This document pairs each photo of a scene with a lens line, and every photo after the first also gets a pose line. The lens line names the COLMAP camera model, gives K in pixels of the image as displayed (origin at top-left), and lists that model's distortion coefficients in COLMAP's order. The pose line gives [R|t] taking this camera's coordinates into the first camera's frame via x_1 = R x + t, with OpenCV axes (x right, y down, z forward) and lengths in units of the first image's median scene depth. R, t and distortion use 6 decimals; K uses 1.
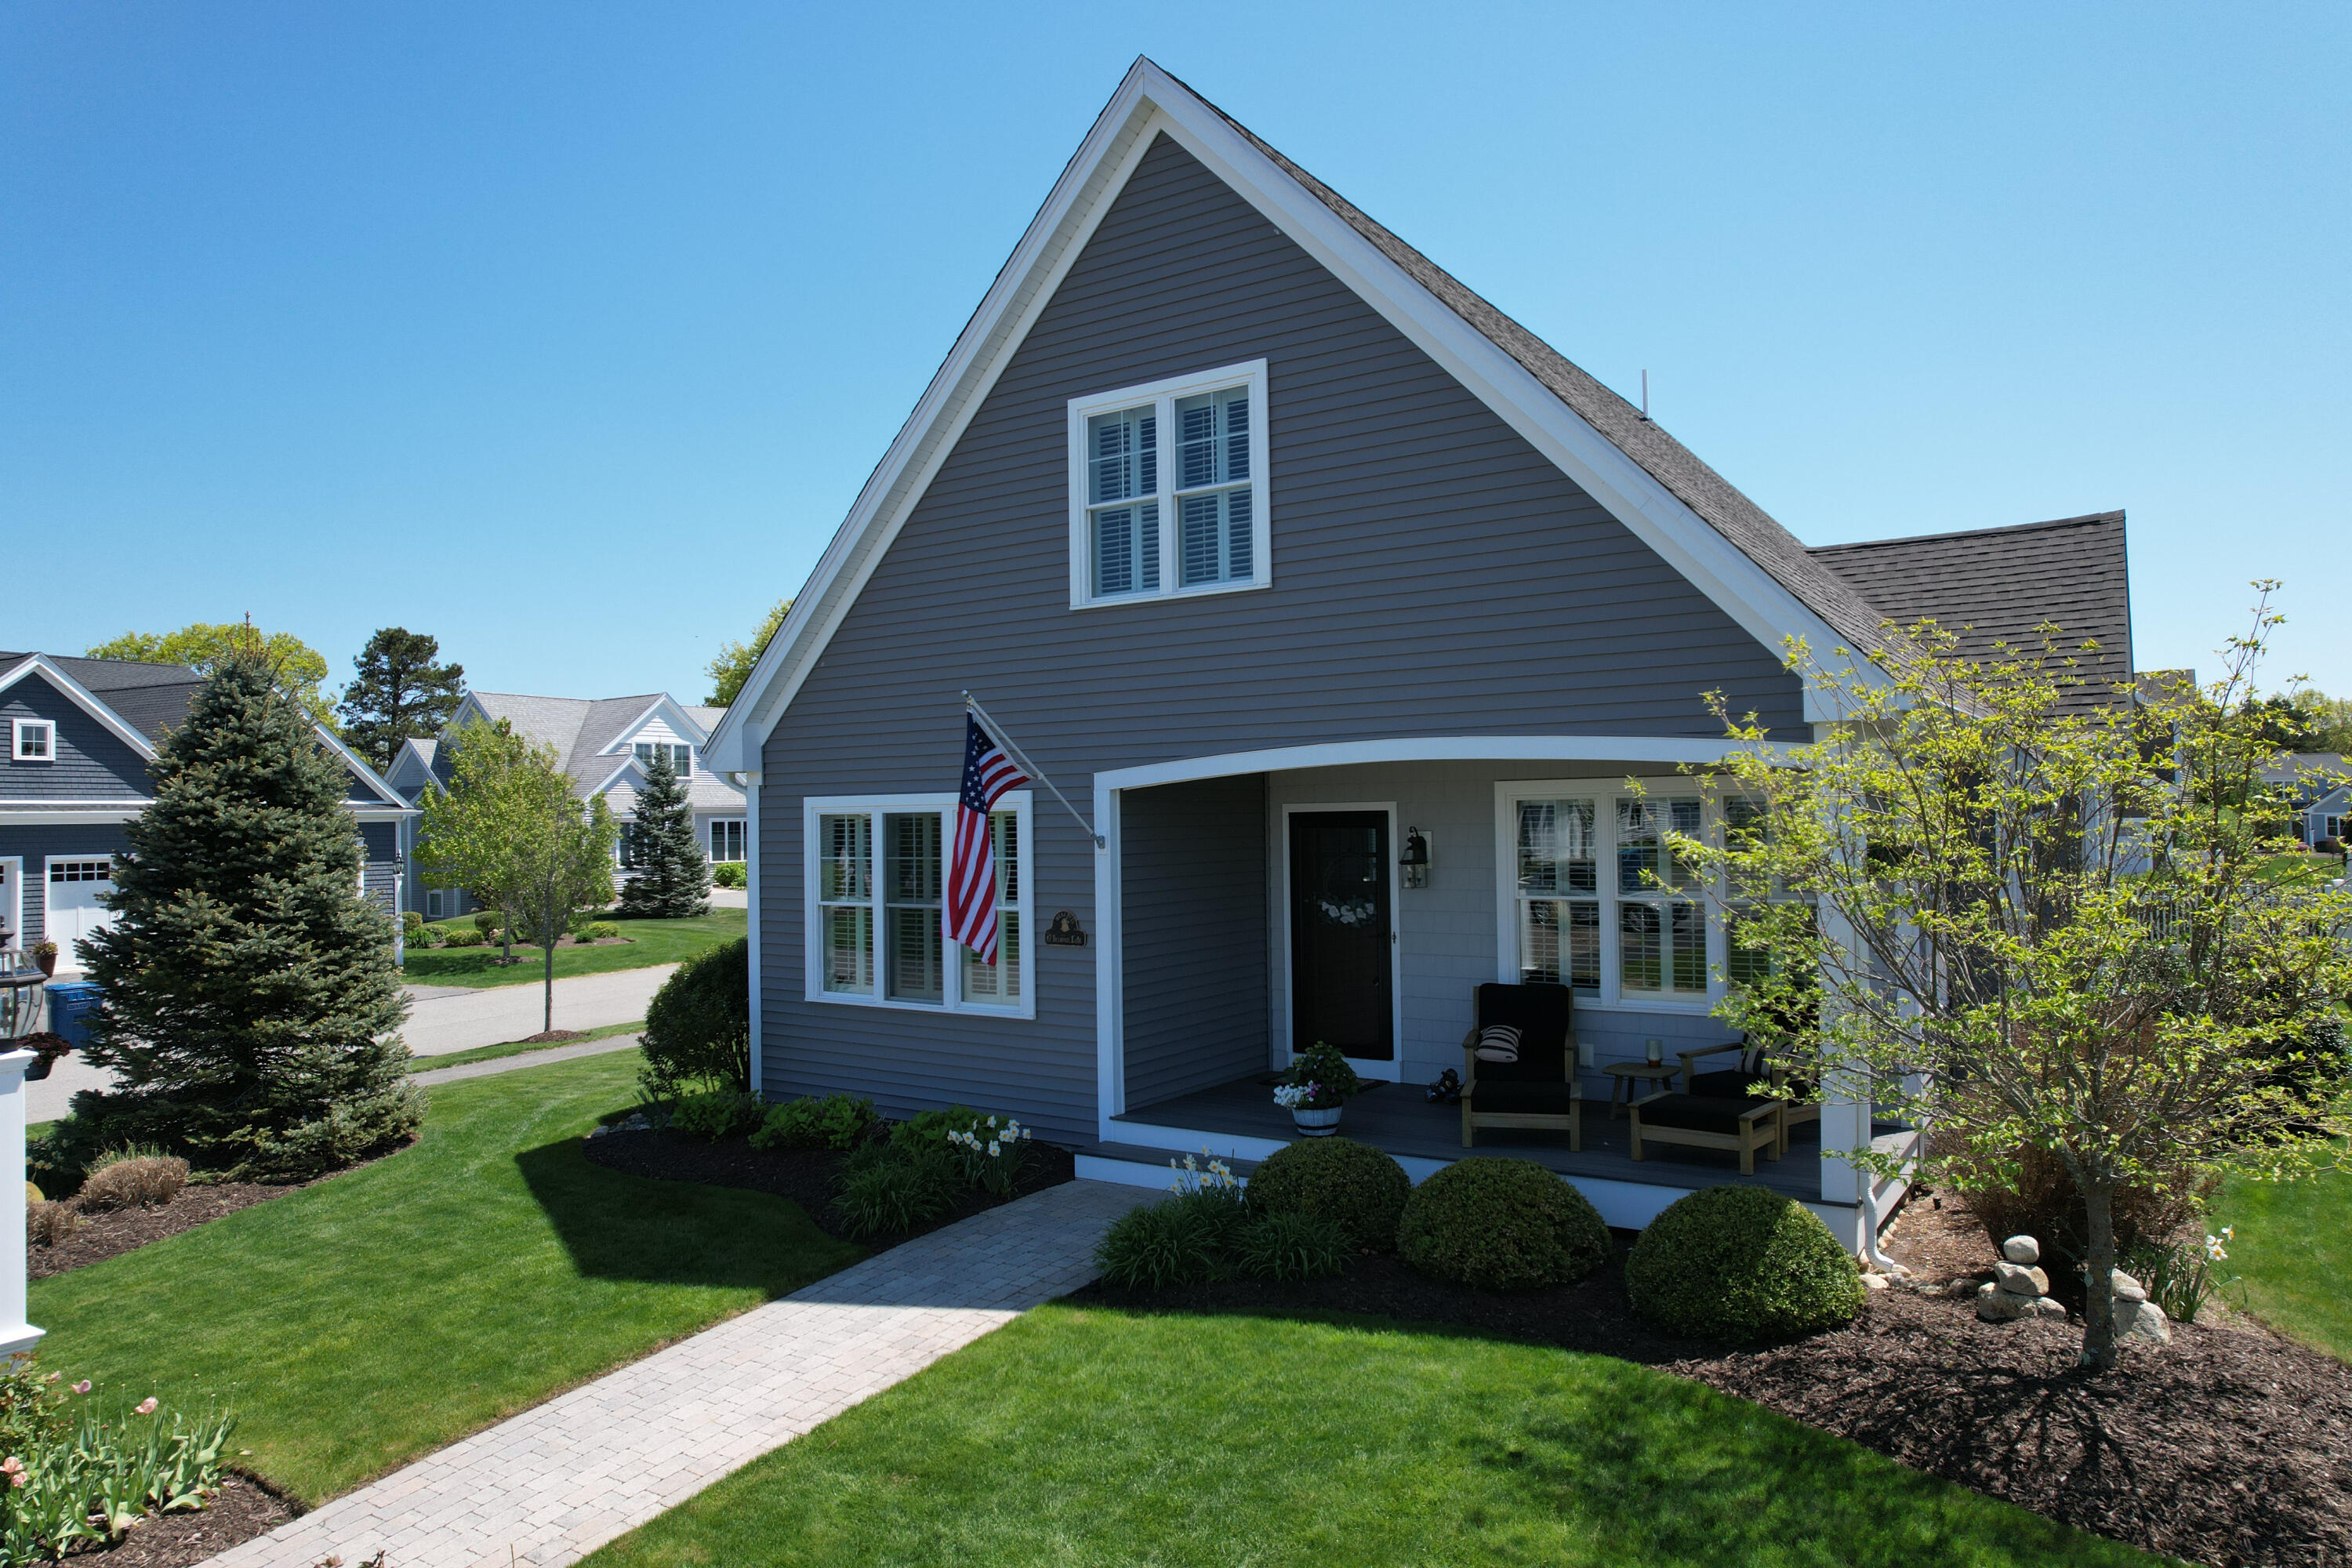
lens RADIAL K [[1511.9, 0, 1195.1], [0, 1511.9, 776.2], [0, 0, 1]] dist [-0.070411, 0.059738]
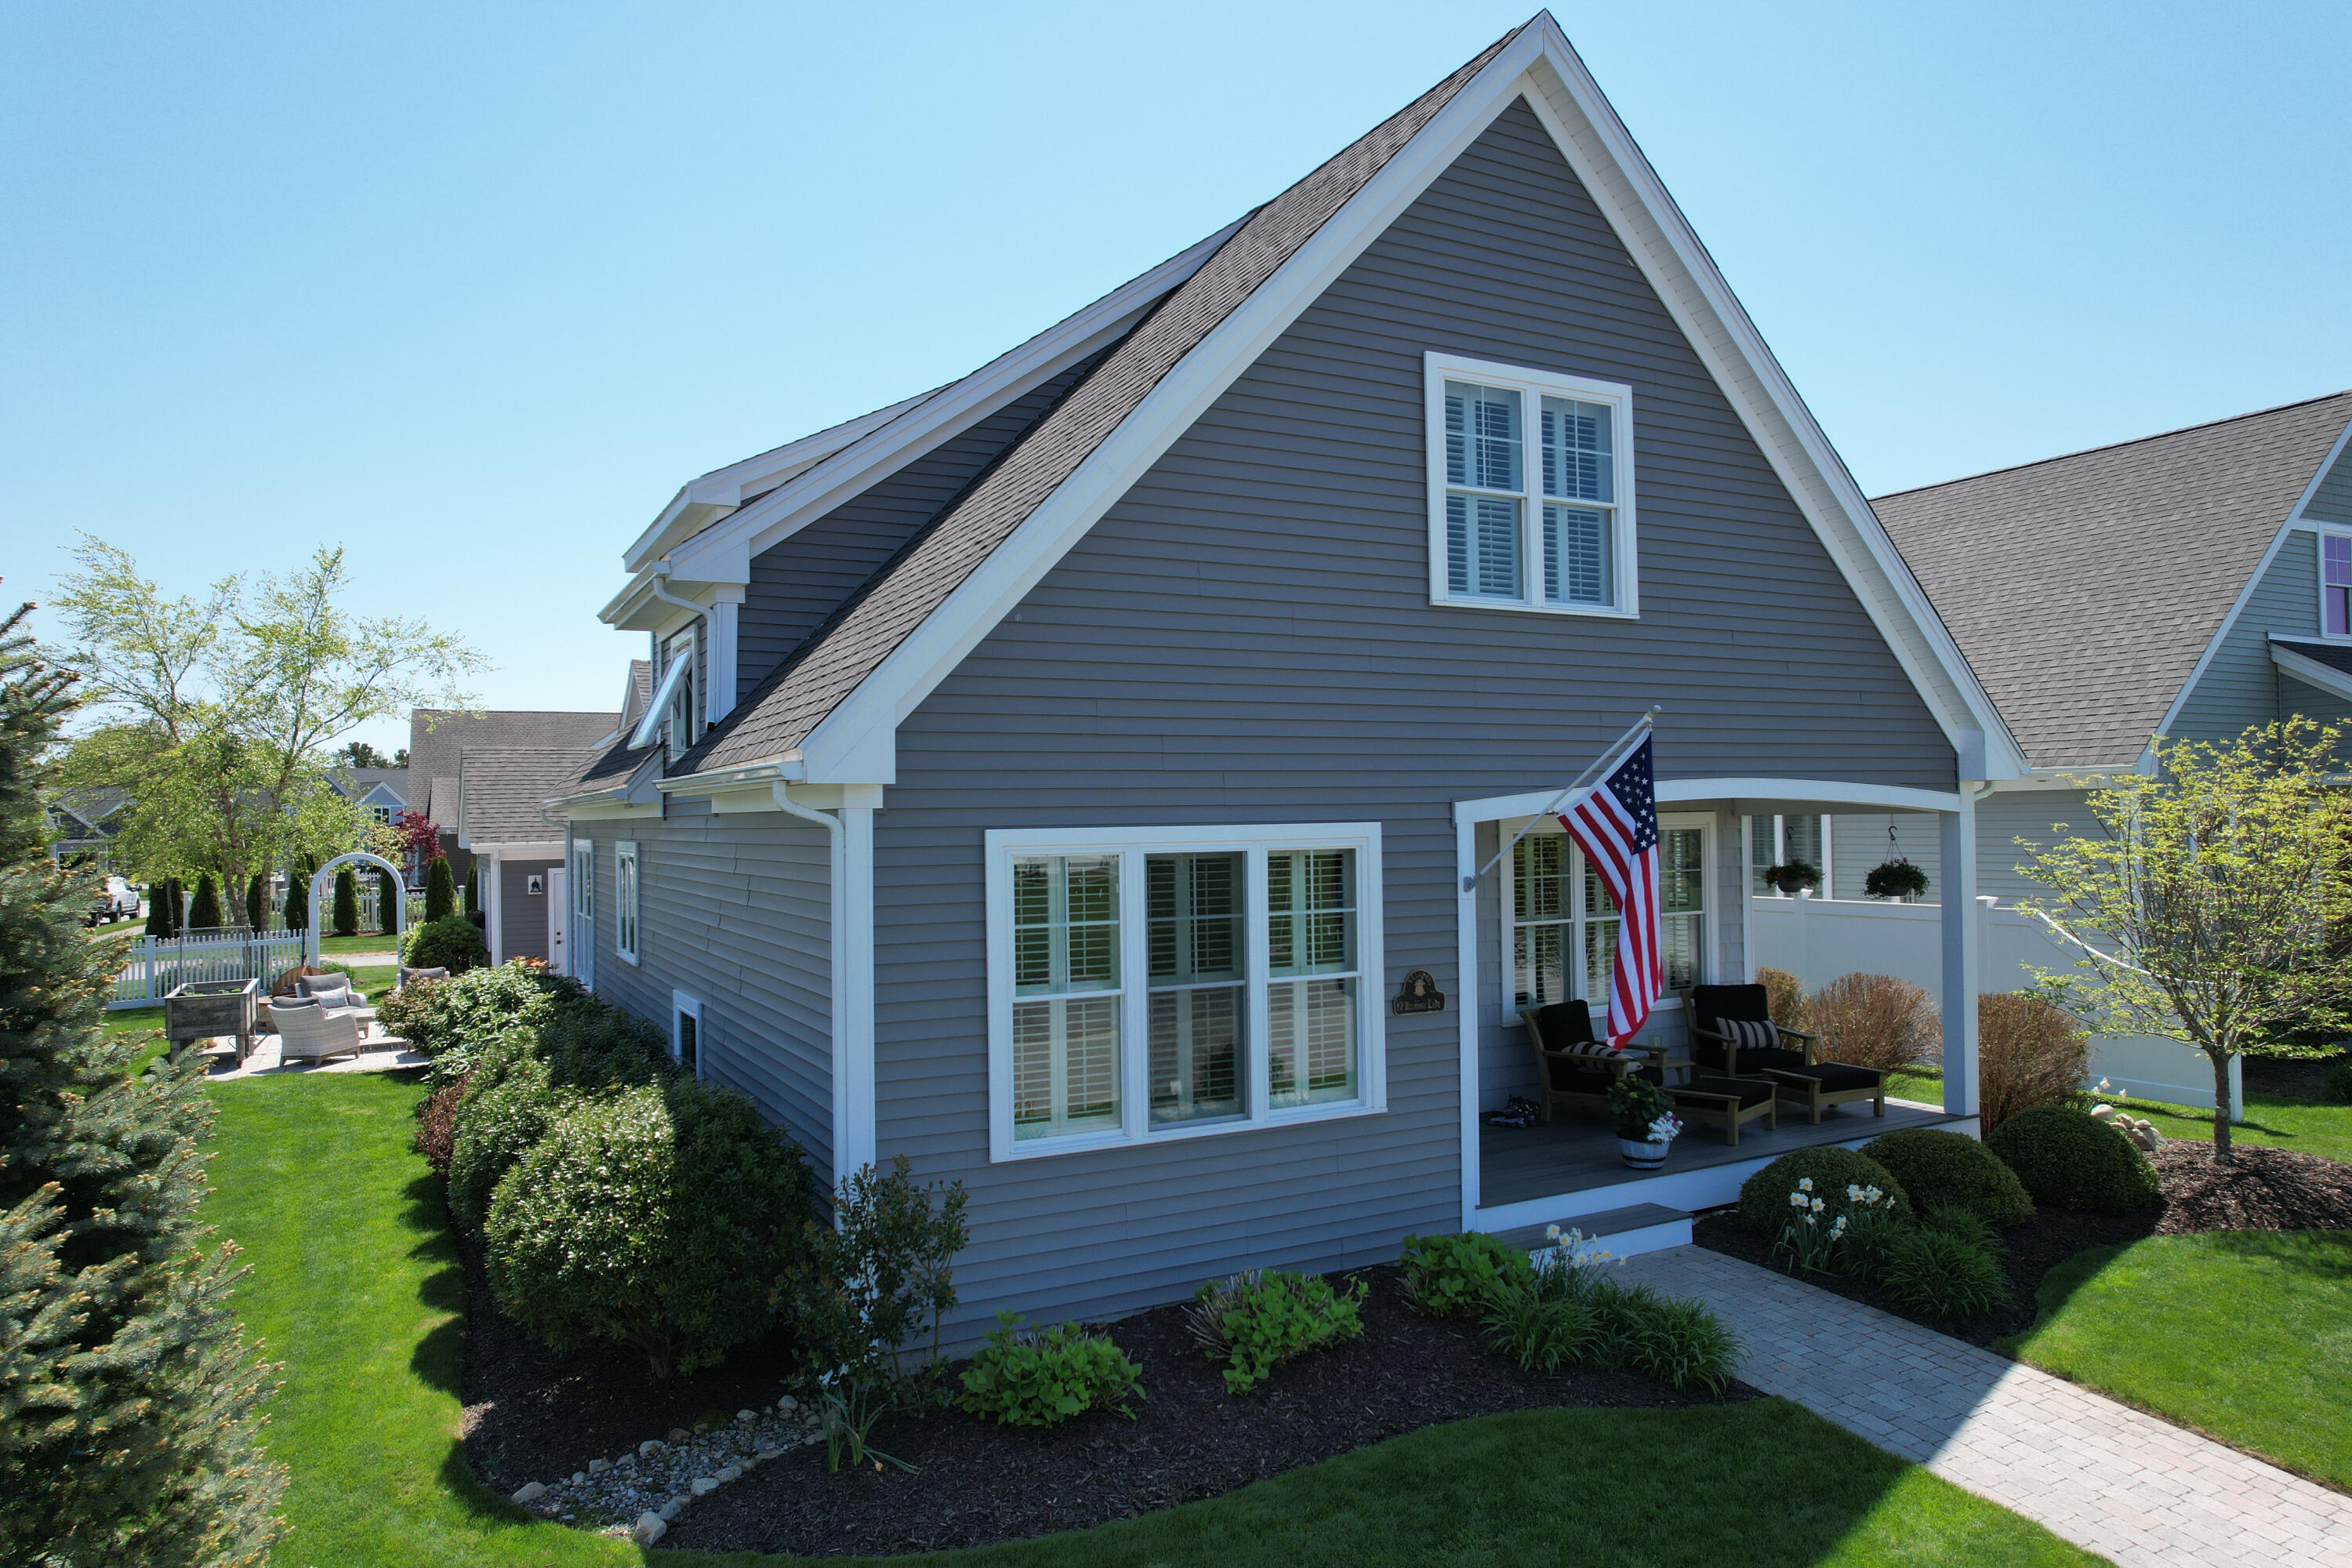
lens RADIAL K [[1511.9, 0, 1175.6], [0, 1511.9, 775.6], [0, 0, 1]] dist [-0.070411, 0.059738]
pose [[0.478773, 0.034057, 0.877278, -0.877013], [-0.011045, 0.999402, -0.032771, 0.012279], [-0.877869, 0.006000, 0.478862, 0.733069]]
